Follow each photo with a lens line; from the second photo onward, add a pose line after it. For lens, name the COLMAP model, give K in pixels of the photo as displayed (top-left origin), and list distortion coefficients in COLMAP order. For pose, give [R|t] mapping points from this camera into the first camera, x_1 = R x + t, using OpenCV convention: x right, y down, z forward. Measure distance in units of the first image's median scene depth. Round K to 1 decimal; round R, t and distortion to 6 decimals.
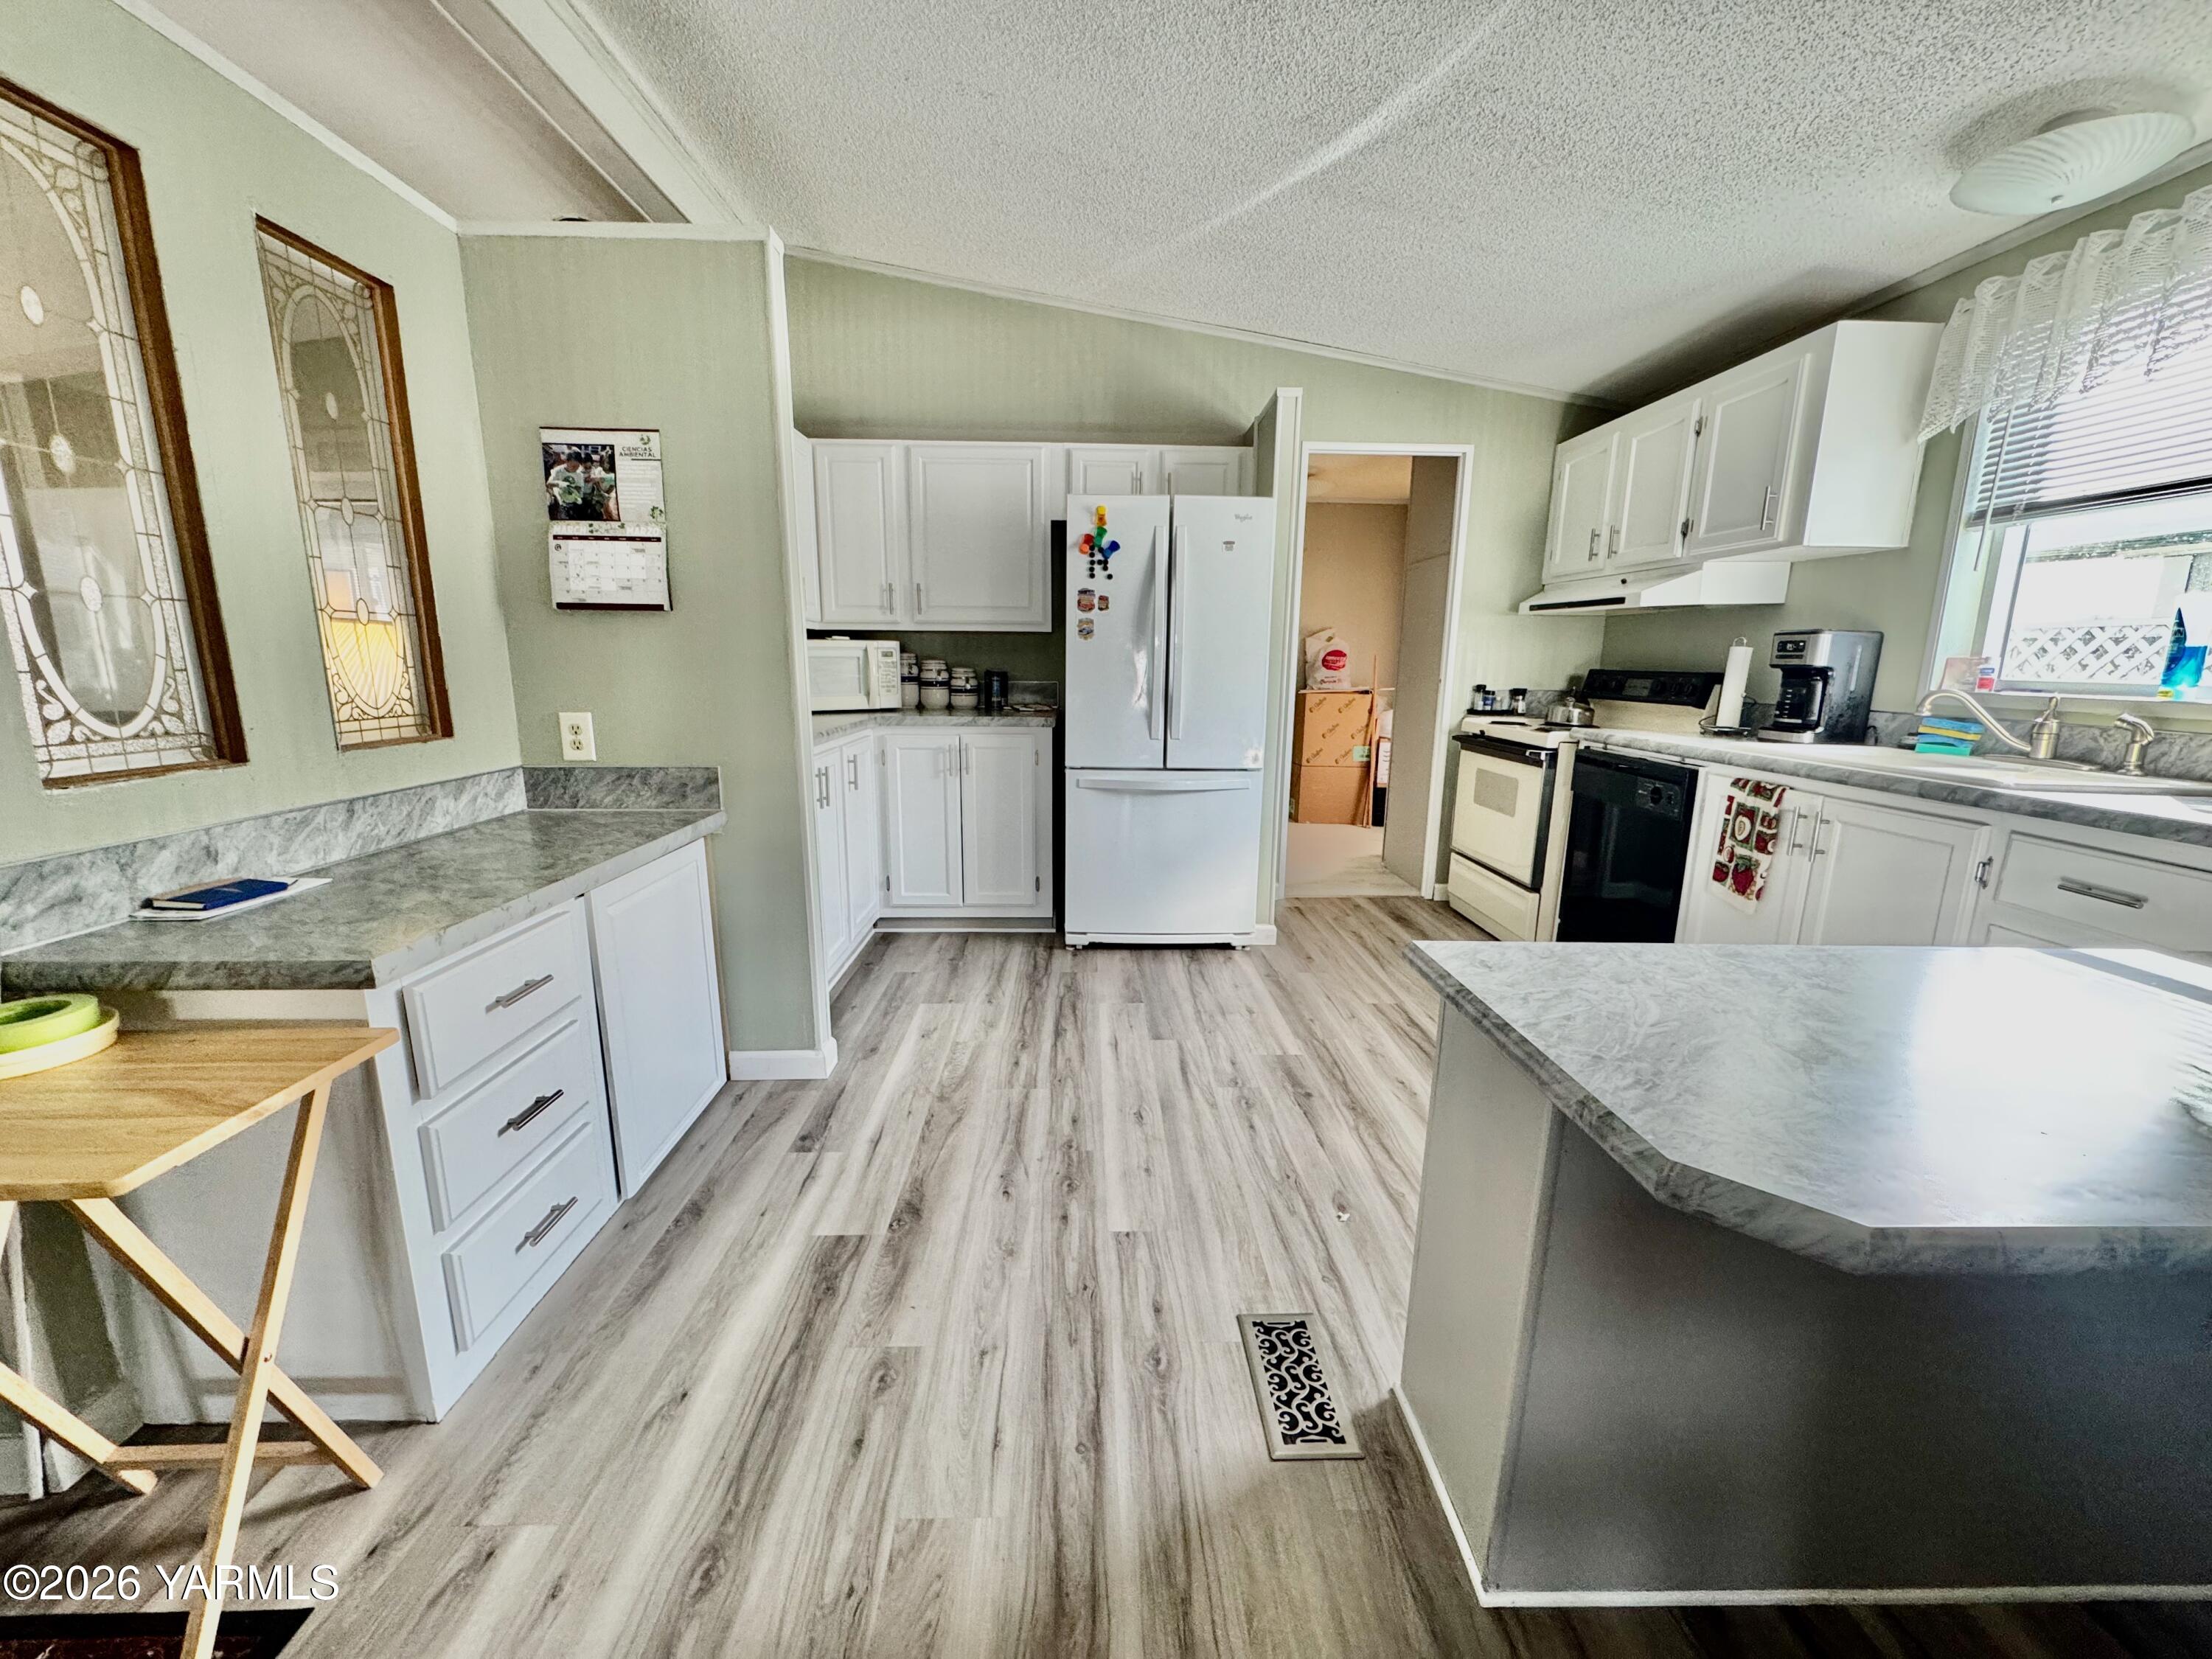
lens RADIAL K [[886.7, 0, 1104.0], [0, 886.7, 833.0], [0, 0, 1]] dist [-0.001152, -0.000380]
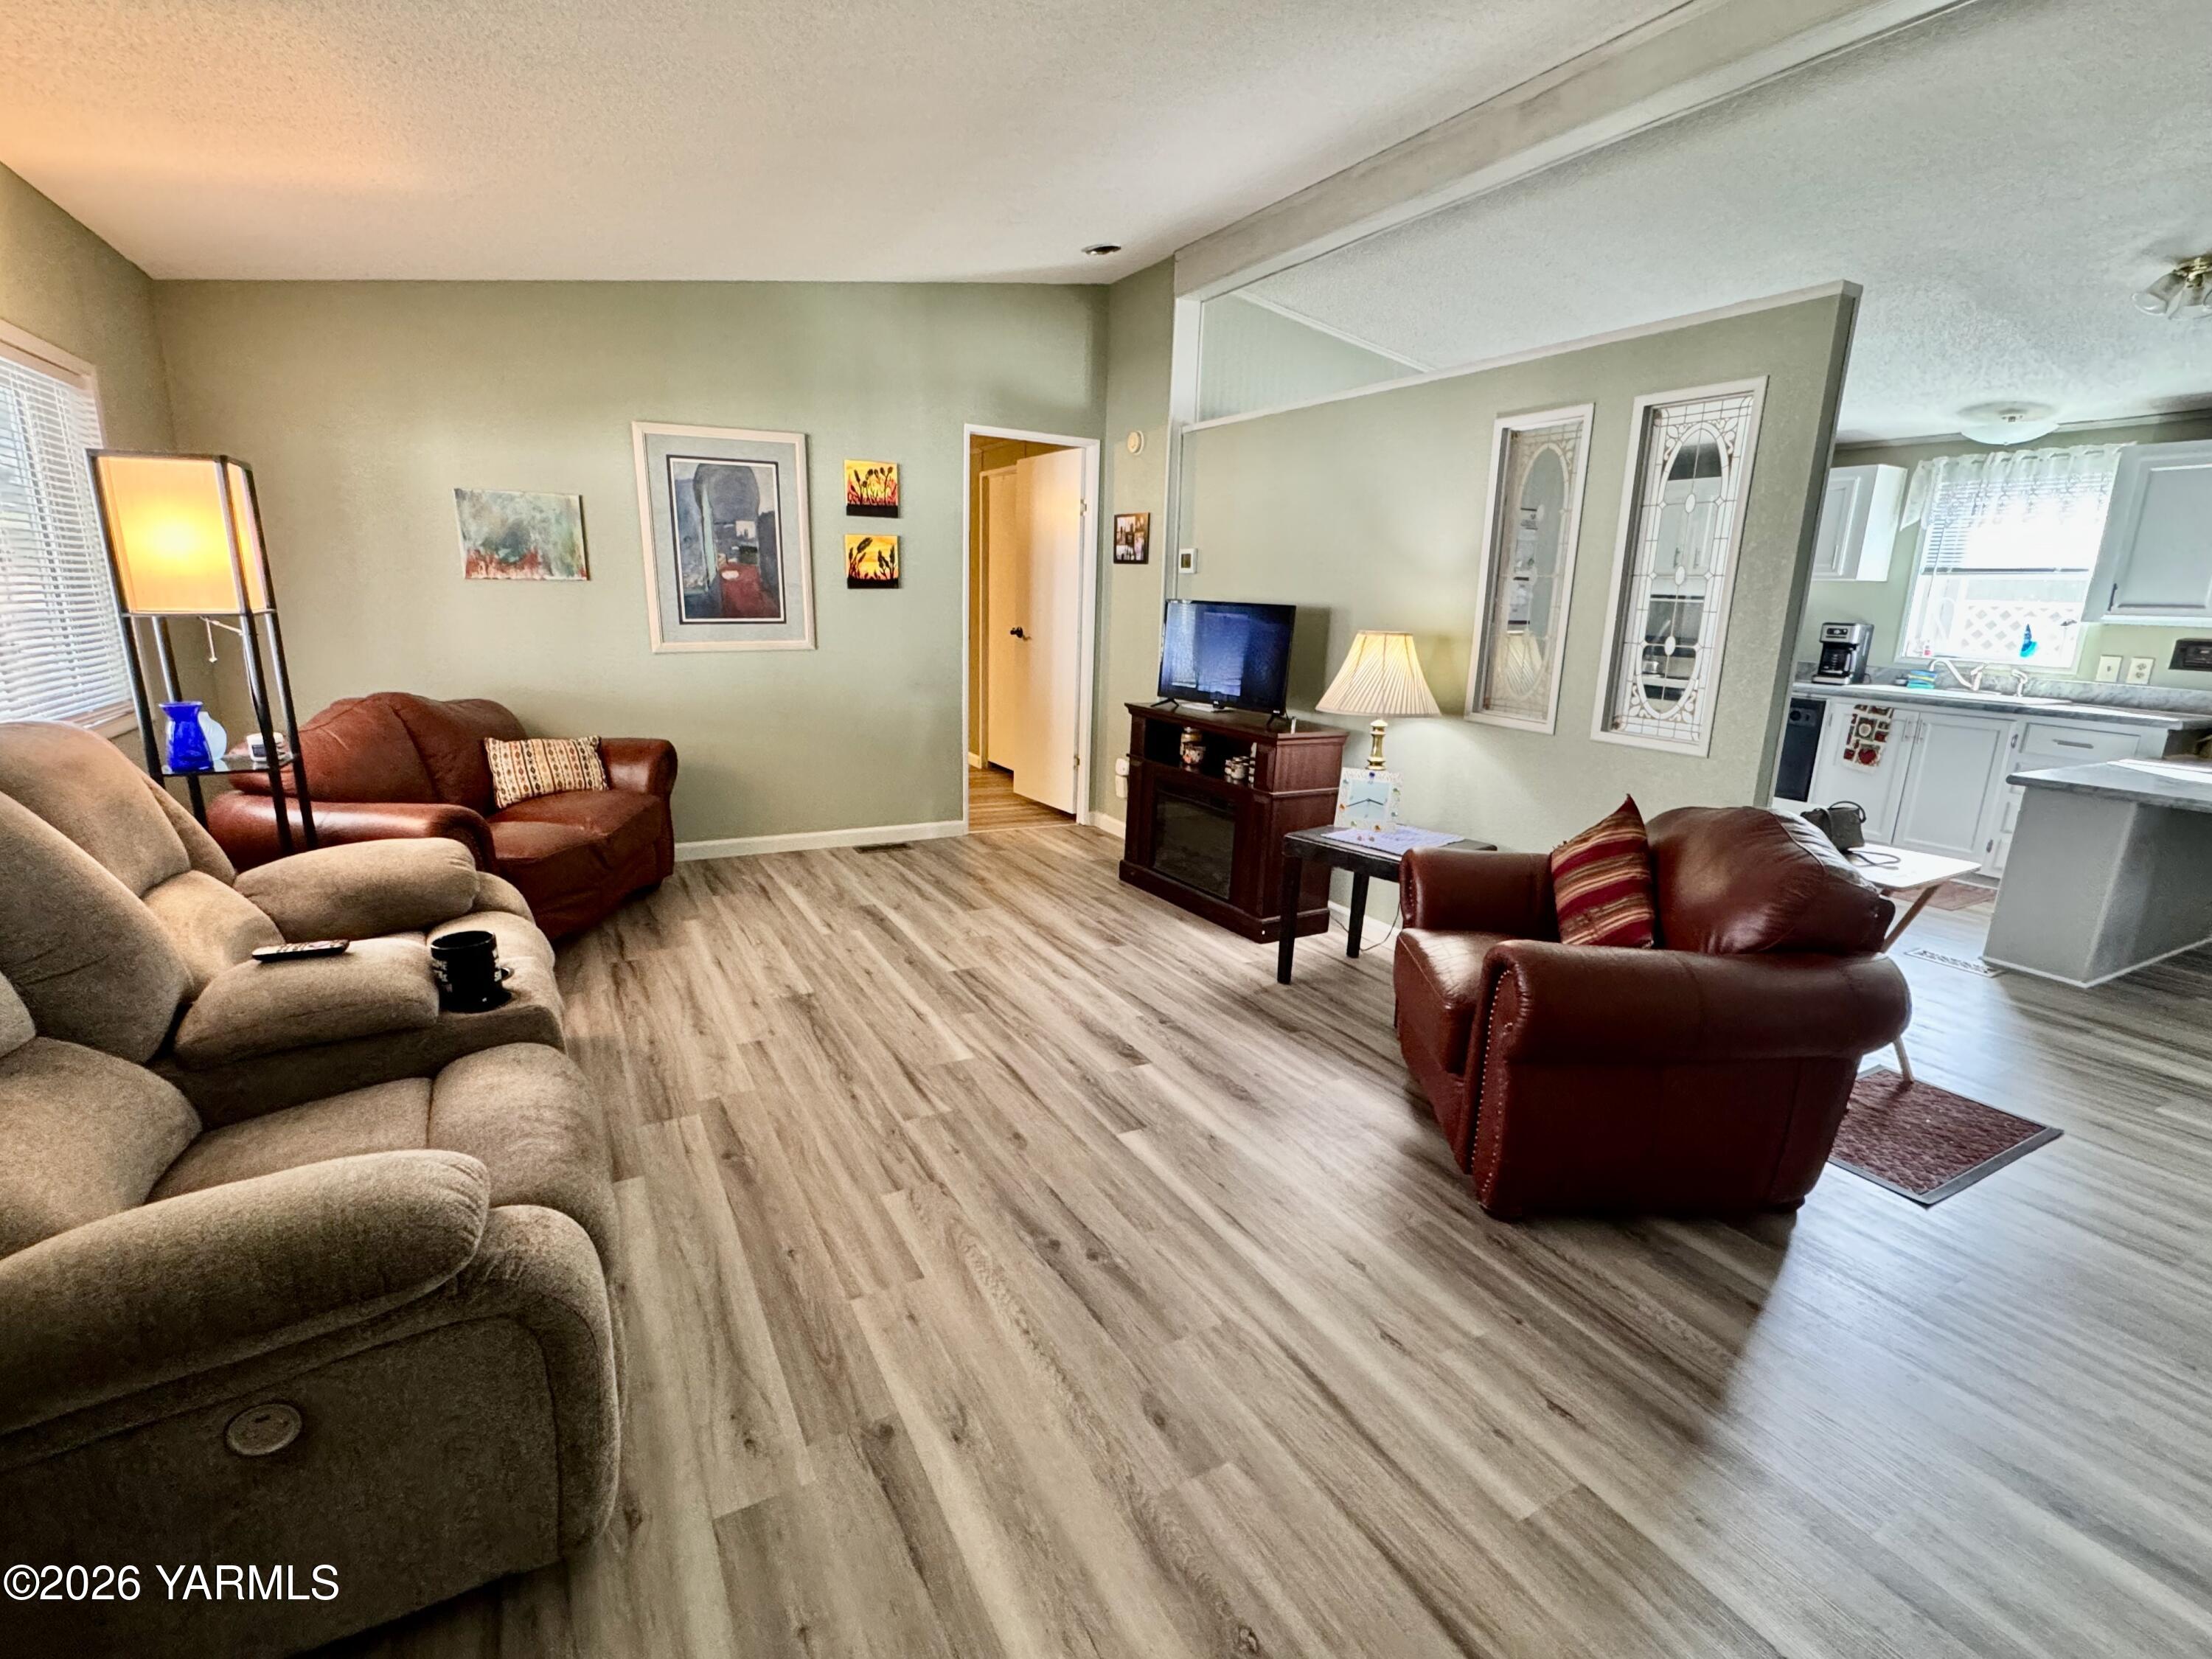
lens RADIAL K [[1024.5, 0, 1108.2], [0, 1024.5, 832.6], [0, 0, 1]] dist [-0.003168, -0.000281]
pose [[0.888508, -0.093057, 0.449326, -1.353357], [0.072286, 0.995379, 0.063205, -0.033062], [-0.453131, -0.023678, 0.891129, -0.188771]]
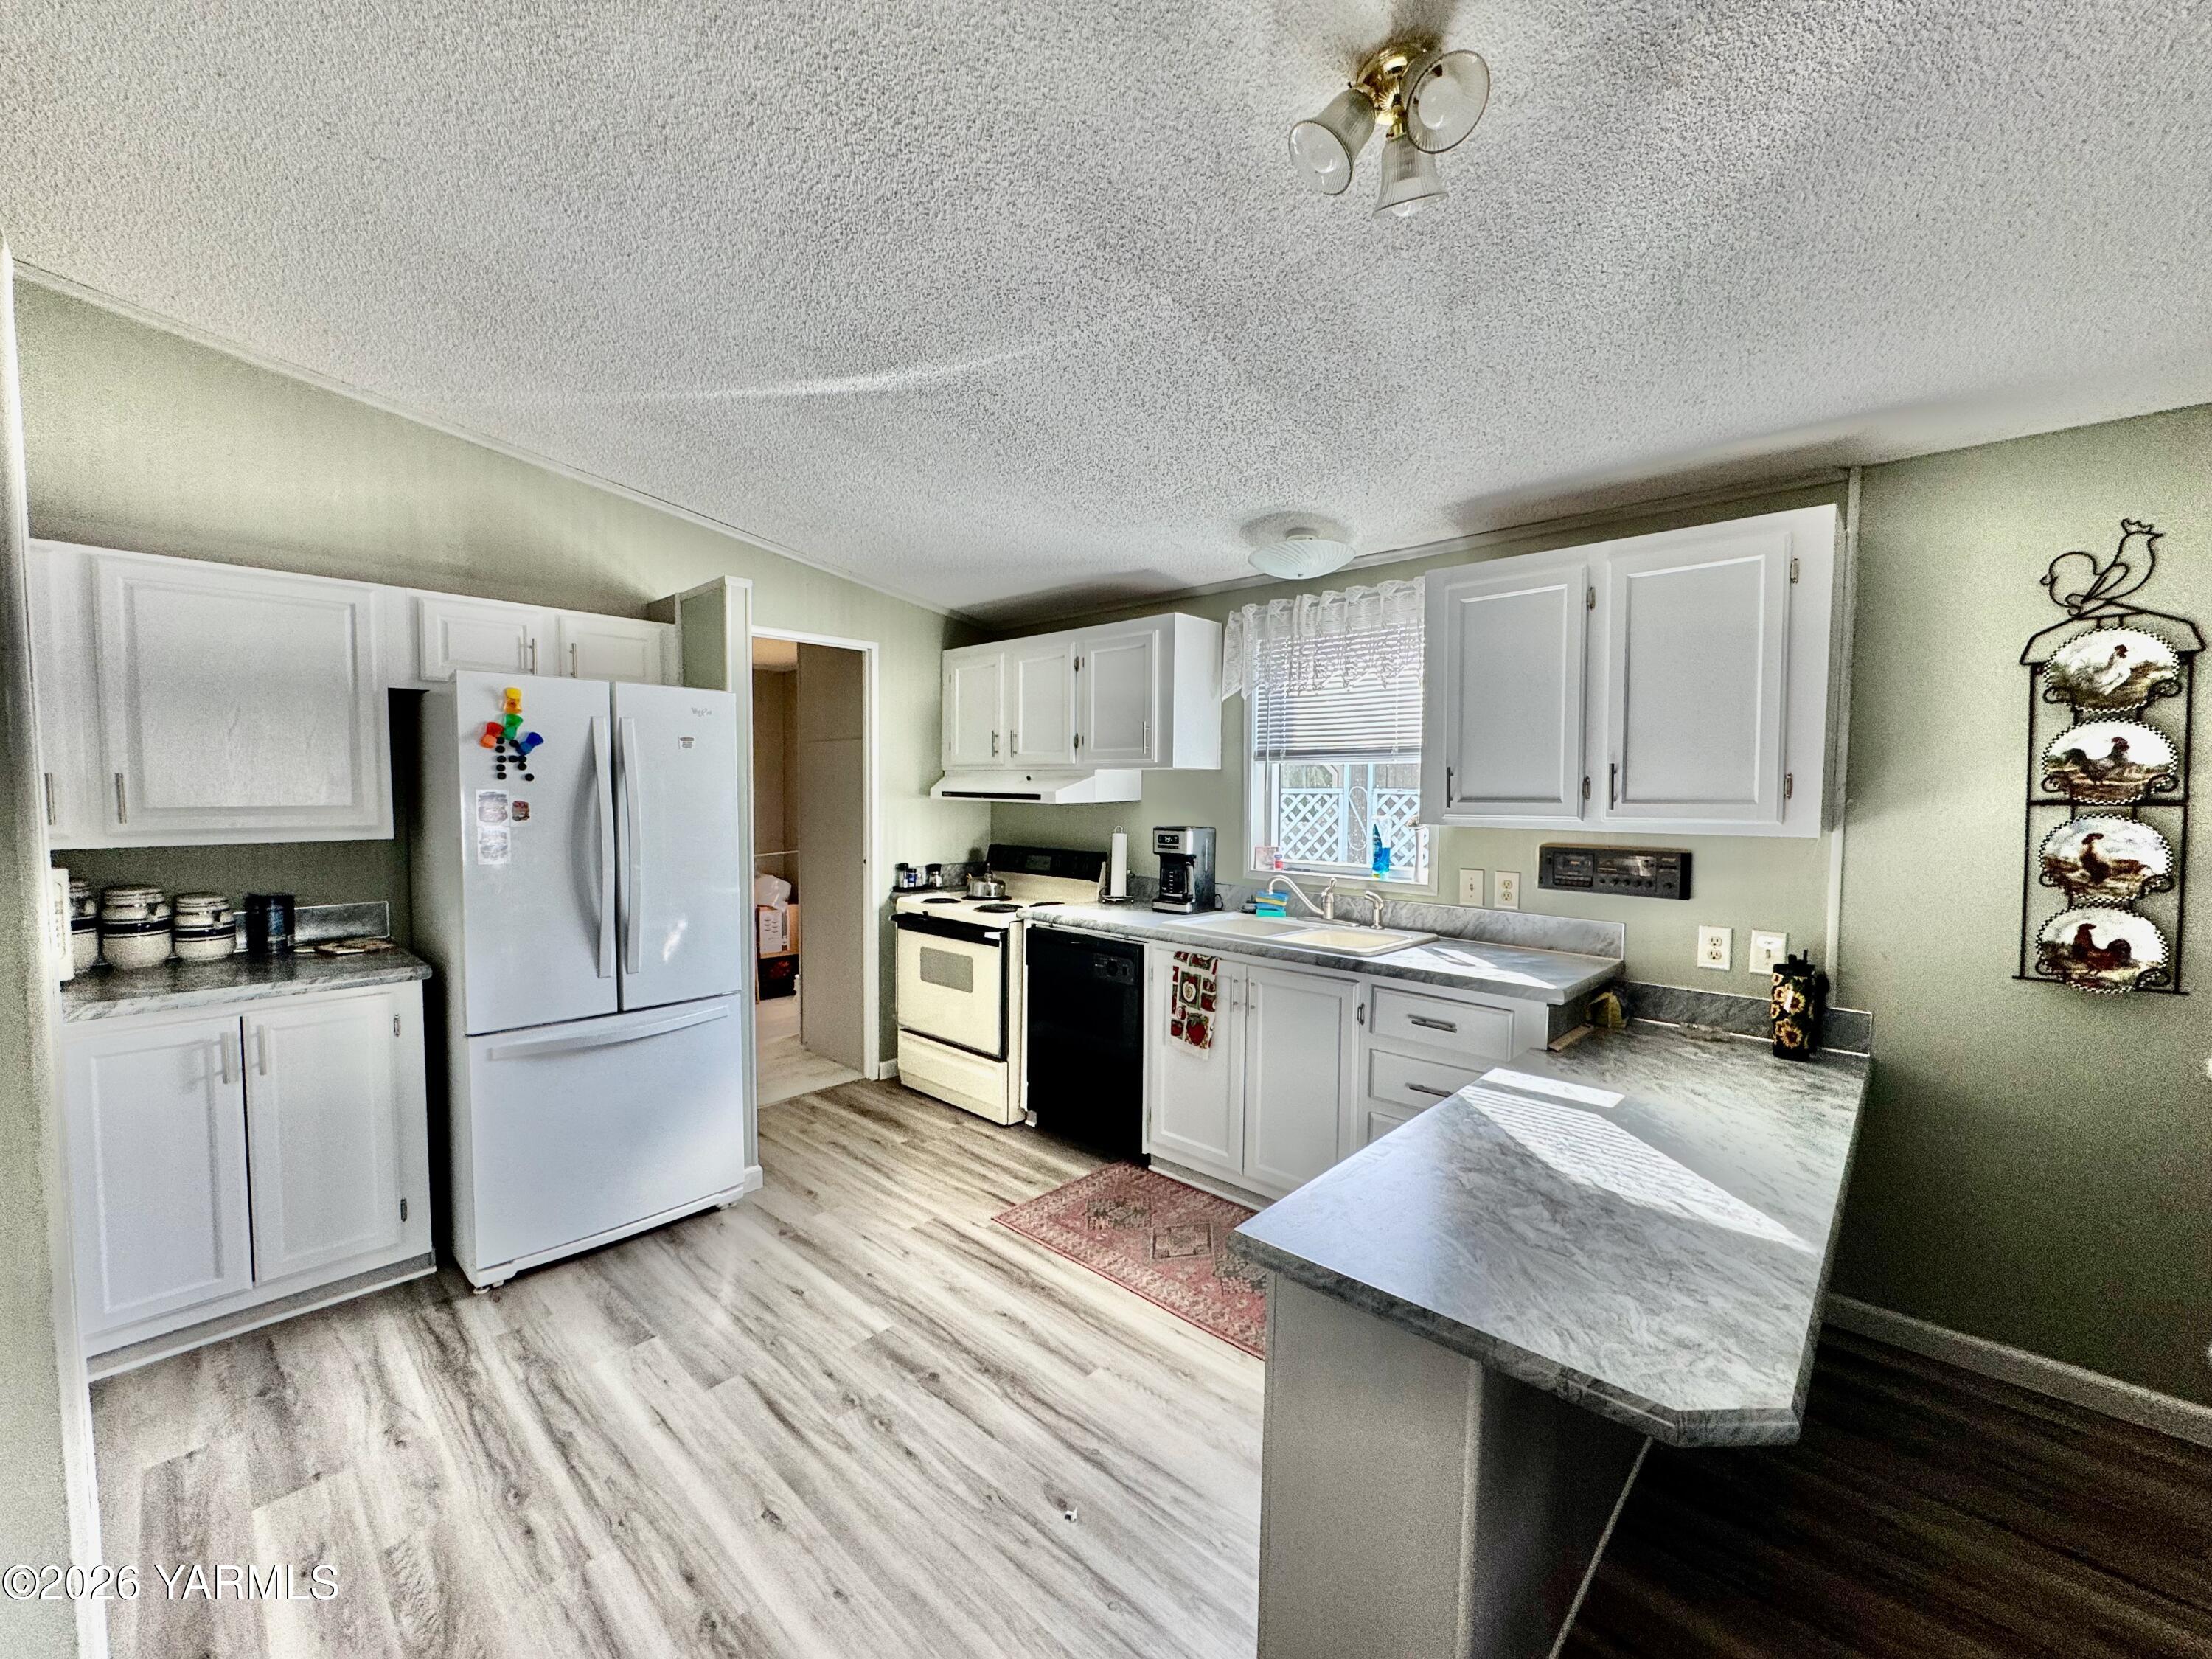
lens RADIAL K [[886.7, 0, 1110.9], [0, 886.7, 832.1], [0, 0, 1]] dist [-0.001152, -0.000380]
pose [[0.699262, -0.042839, 0.713581, -0.192149], [0.141560, 0.986734, -0.079481, -0.111389], [-0.700710, 0.156592, 0.696049, 0.122892]]
